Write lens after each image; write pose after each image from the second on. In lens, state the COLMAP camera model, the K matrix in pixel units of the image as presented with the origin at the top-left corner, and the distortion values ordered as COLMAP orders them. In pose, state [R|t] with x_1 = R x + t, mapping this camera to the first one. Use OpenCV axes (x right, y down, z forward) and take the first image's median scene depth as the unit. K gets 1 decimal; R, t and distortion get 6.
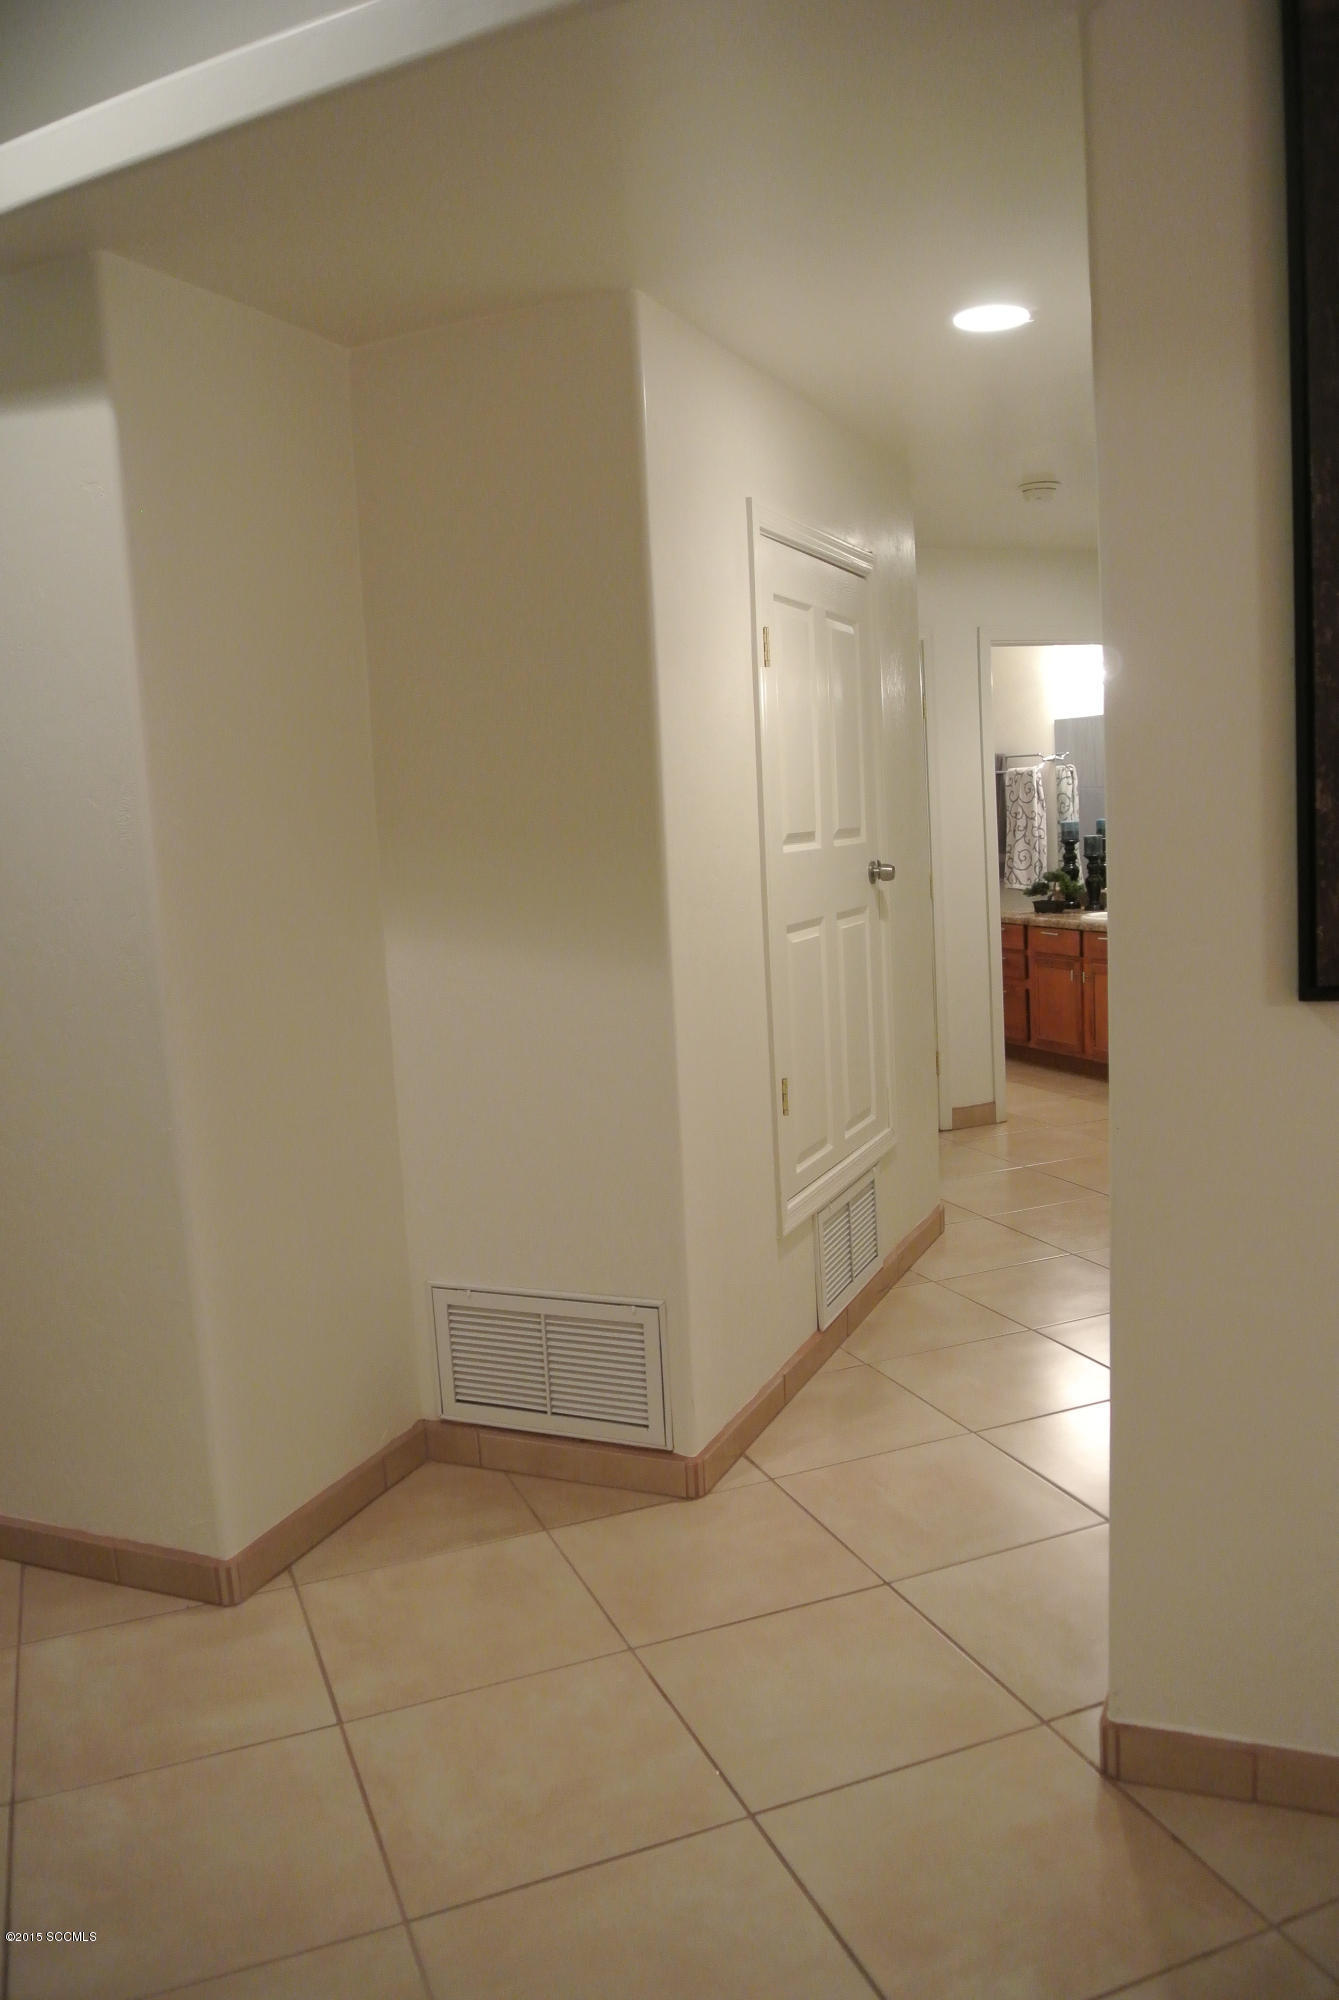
lens RADIAL K [[1524.3, 0, 669.5], [0, 1524.3, 1000.0], [0, 0, 1]] dist [-0.234182, -0.000775]
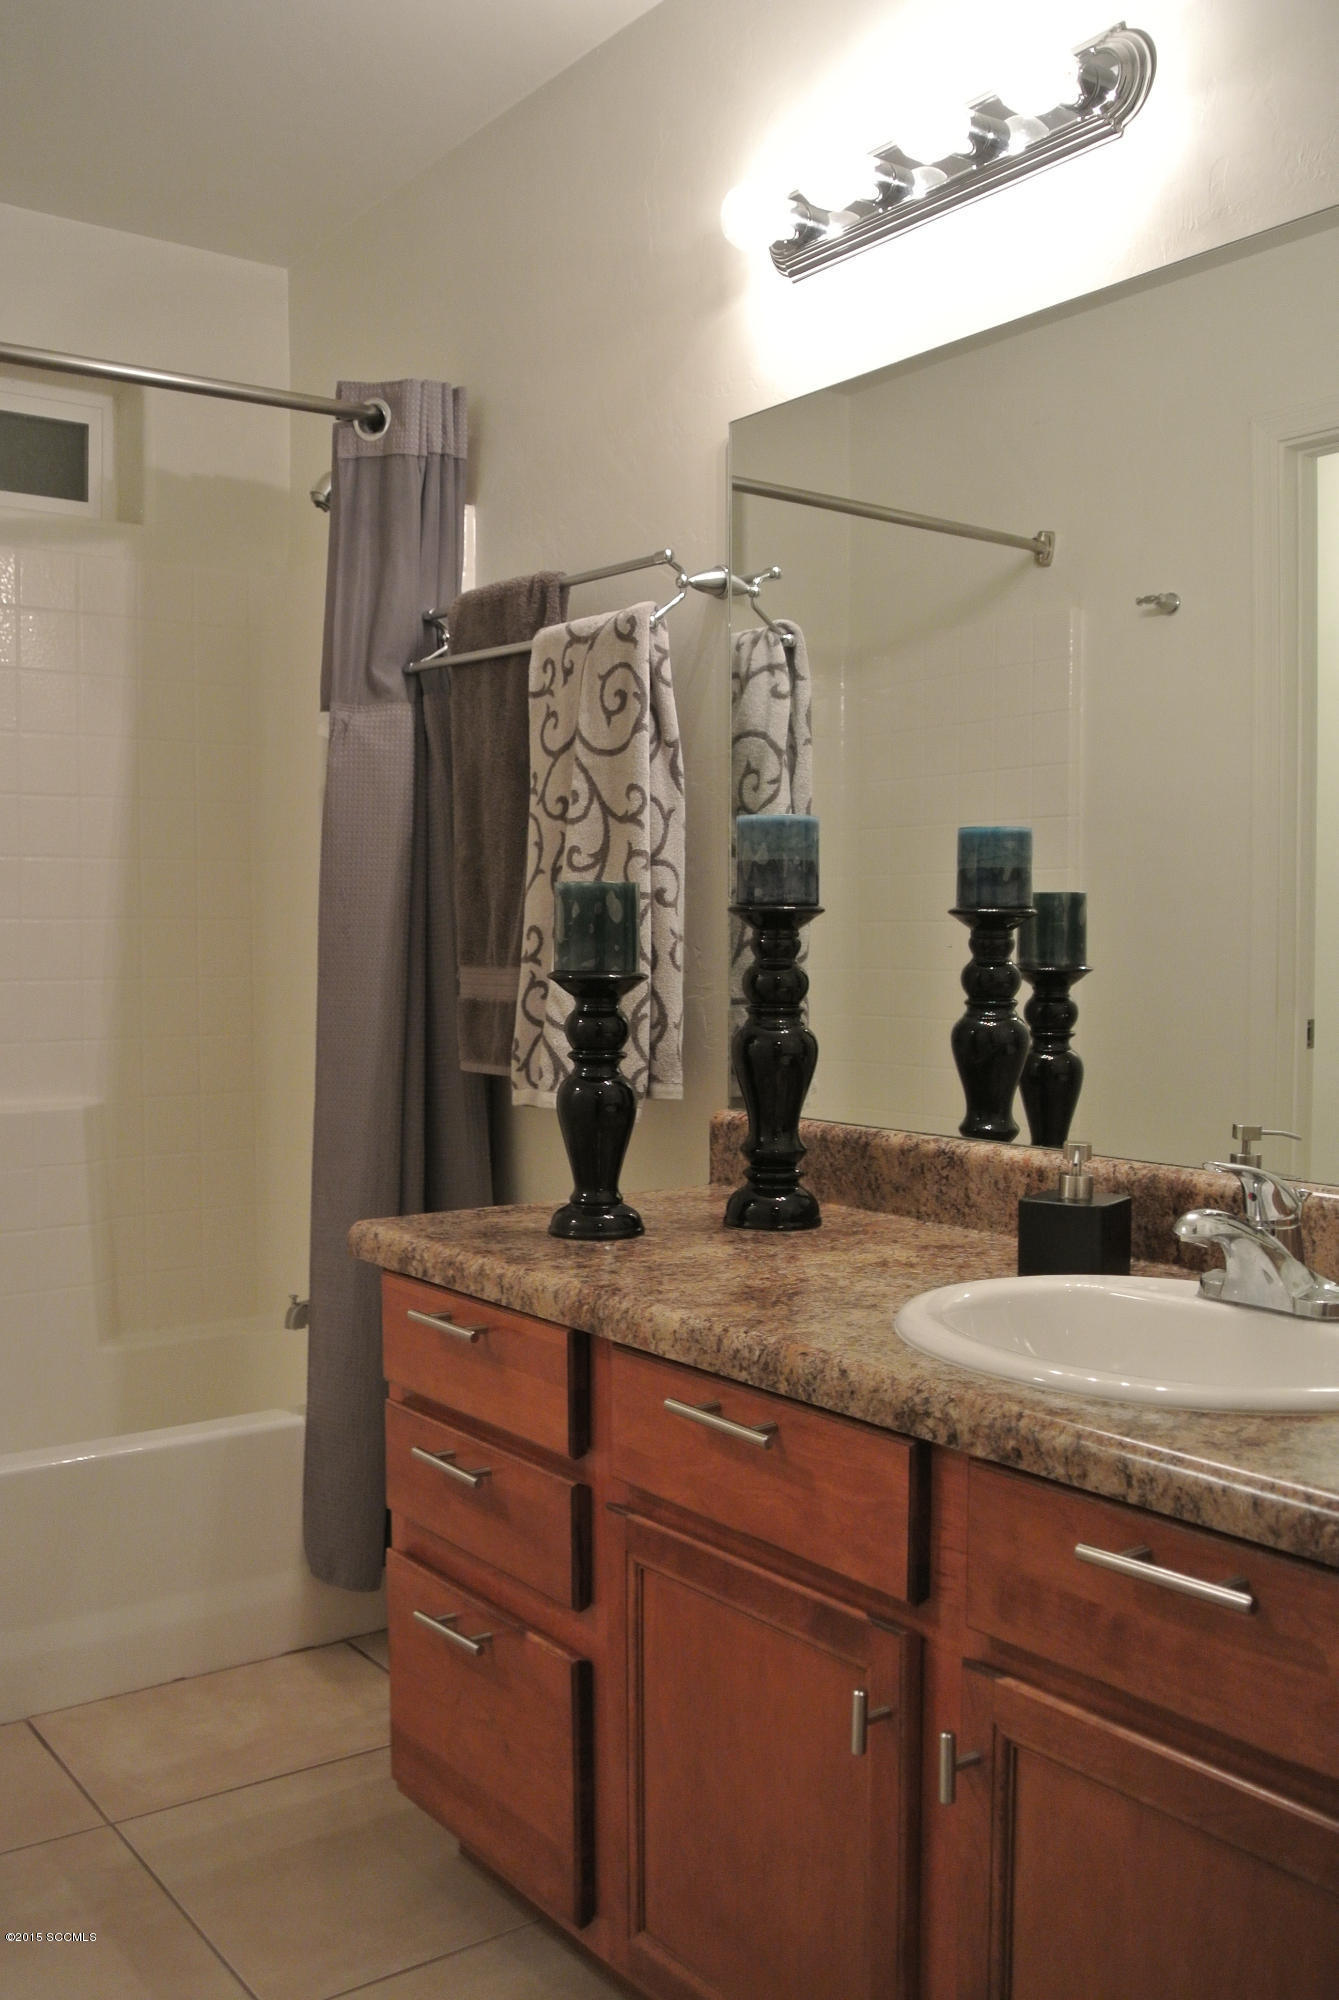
lens RADIAL K [[1801.1, 0, 669.5], [0, 1801.1, 1000.0], [0, 0, 1]] dist [-0.000714, -0.000001]
pose [[0.965173, 0.034735, 0.259295, 0.174907], [-0.012376, 0.996099, -0.087366, -0.067237], [-0.261318, 0.081115, 0.961838, 0.724610]]
